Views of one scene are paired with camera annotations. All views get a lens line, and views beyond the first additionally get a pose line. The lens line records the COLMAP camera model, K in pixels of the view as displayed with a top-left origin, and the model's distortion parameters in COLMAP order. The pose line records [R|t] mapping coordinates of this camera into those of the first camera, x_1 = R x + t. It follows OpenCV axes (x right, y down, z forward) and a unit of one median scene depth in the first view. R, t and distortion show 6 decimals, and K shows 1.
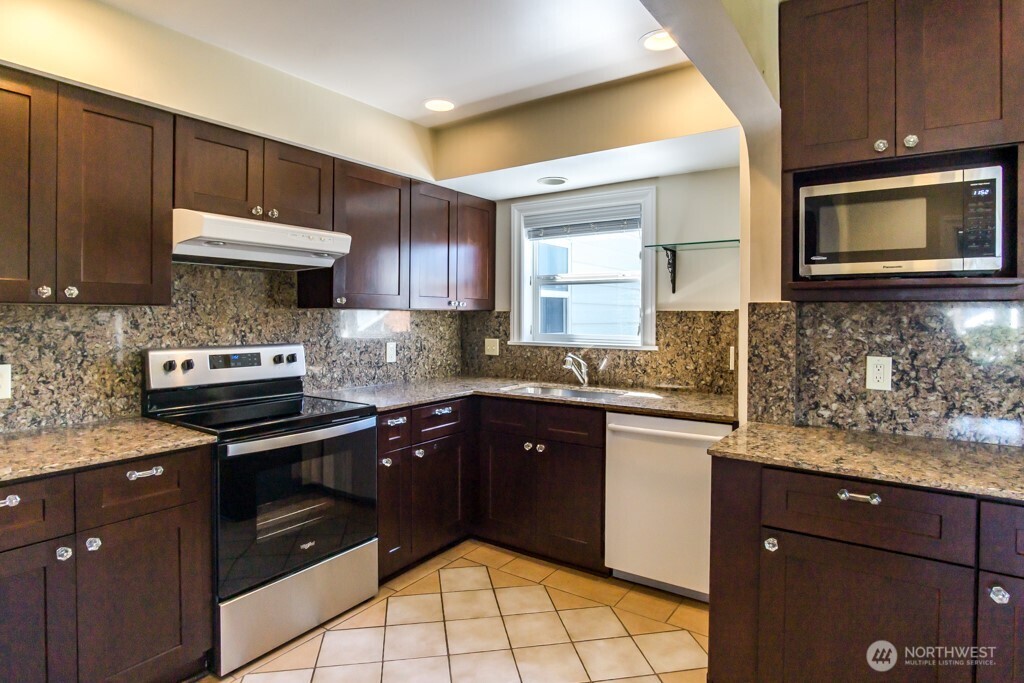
lens RADIAL K [[562.4, 0, 507.4], [0, 562.4, 317.2], [0, 0, 1]] dist [-0.031797, 0.007407]
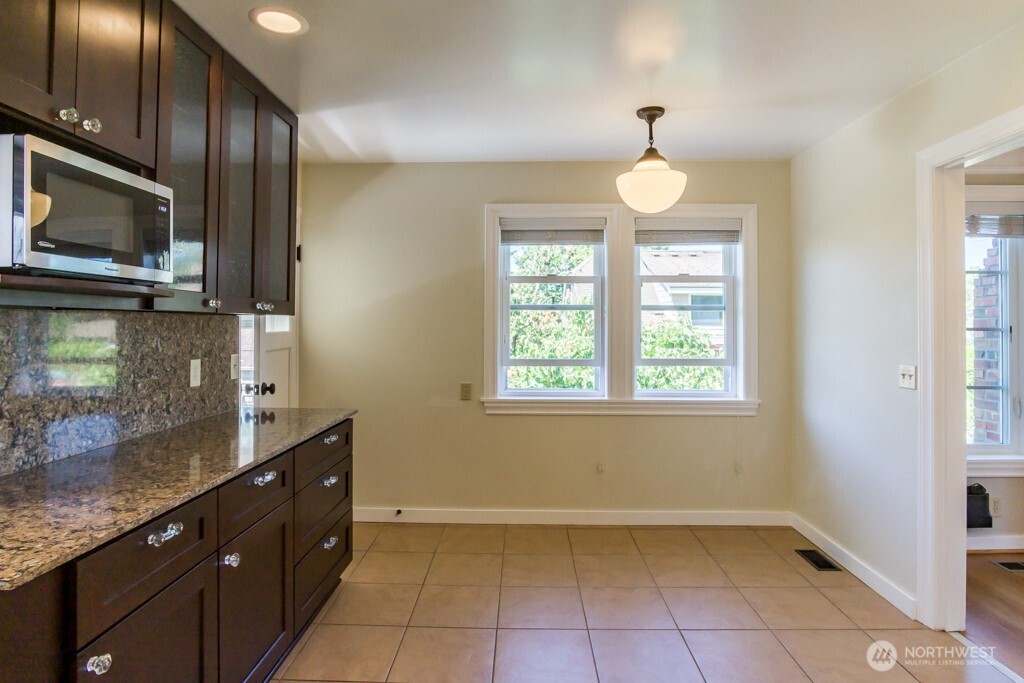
lens RADIAL K [[562.4, 0, 507.9], [0, 562.4, 315.3], [0, 0, 1]] dist [-0.031797, 0.007407]
pose [[-0.547624, 0.009263, 0.836673, -0.256599], [0.001972, 0.999950, -0.009781, -0.006758], [-0.836722, -0.003706, -0.547615, 0.675473]]
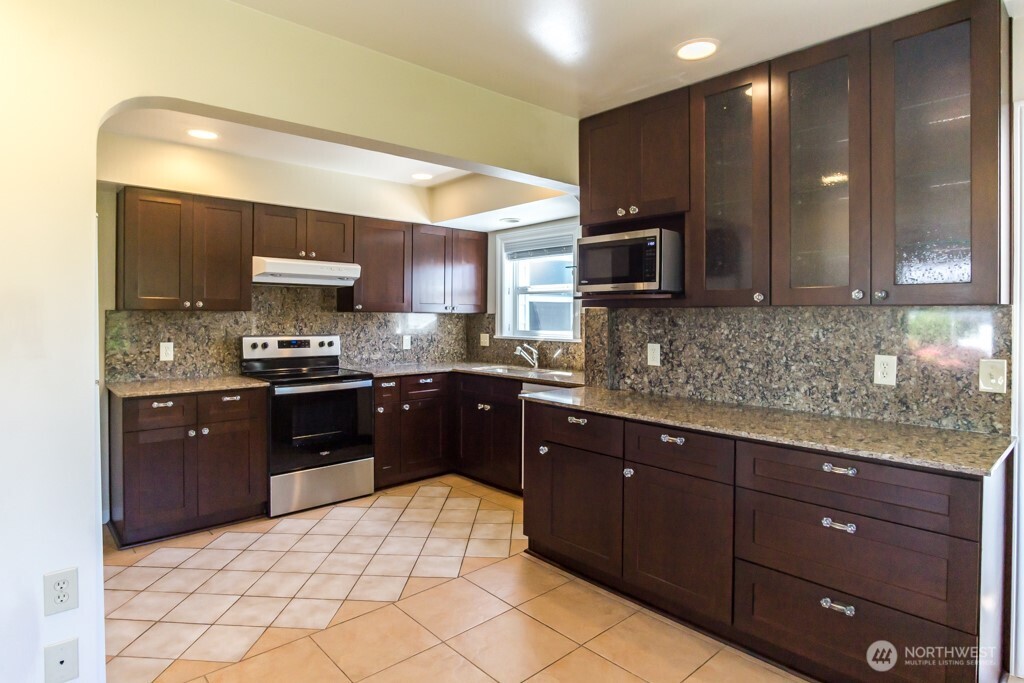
lens RADIAL K [[562.4, 0, 507.0], [0, 562.4, 315.4], [0, 0, 1]] dist [-0.031797, 0.007407]
pose [[0.975140, -0.000452, -0.221587, 0.532414], [-0.000856, 0.999983, -0.005808, 0.002542], [0.221586, 0.005854, 0.975123, -0.507648]]
